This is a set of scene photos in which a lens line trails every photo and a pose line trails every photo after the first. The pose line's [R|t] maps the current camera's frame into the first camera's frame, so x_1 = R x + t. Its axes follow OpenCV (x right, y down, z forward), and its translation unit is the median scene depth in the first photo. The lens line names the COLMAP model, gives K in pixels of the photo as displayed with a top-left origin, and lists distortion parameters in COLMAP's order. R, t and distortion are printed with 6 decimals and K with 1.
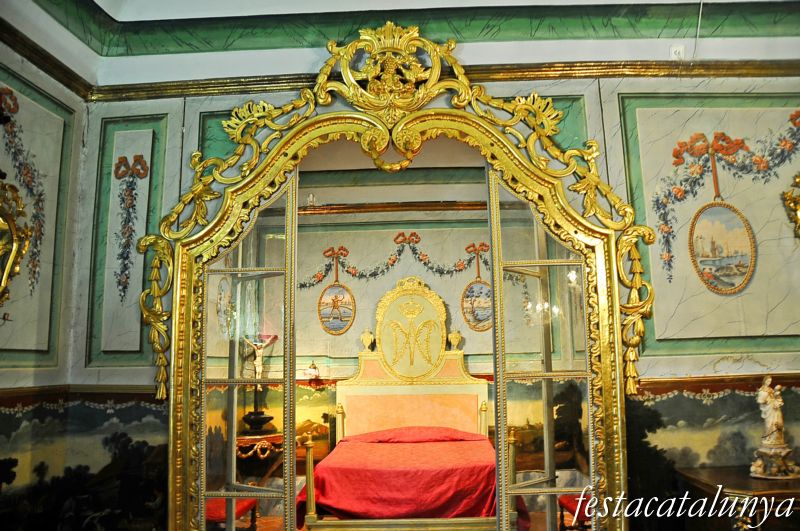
lens RADIAL K [[680.5, 0, 400.0], [0, 680.5, 265.5], [0, 0, 1]] dist [-0.226106, 0.227866]
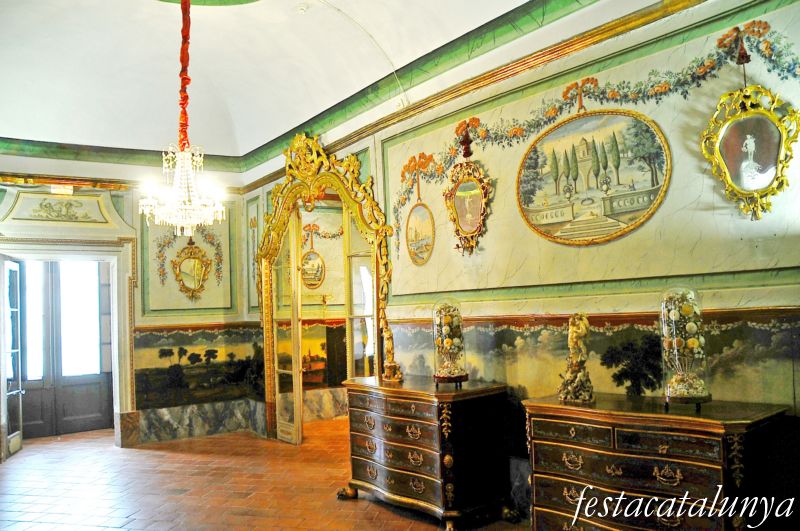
lens RADIAL K [[680.5, 0, 400.0], [0, 680.5, 265.5], [0, 0, 1]] dist [-0.226106, 0.227866]
pose [[0.596803, -0.060609, -0.800095, 1.691008], [0.156831, 0.986722, 0.042236, -0.028008], [0.786912, -0.150686, 0.598384, 0.018892]]
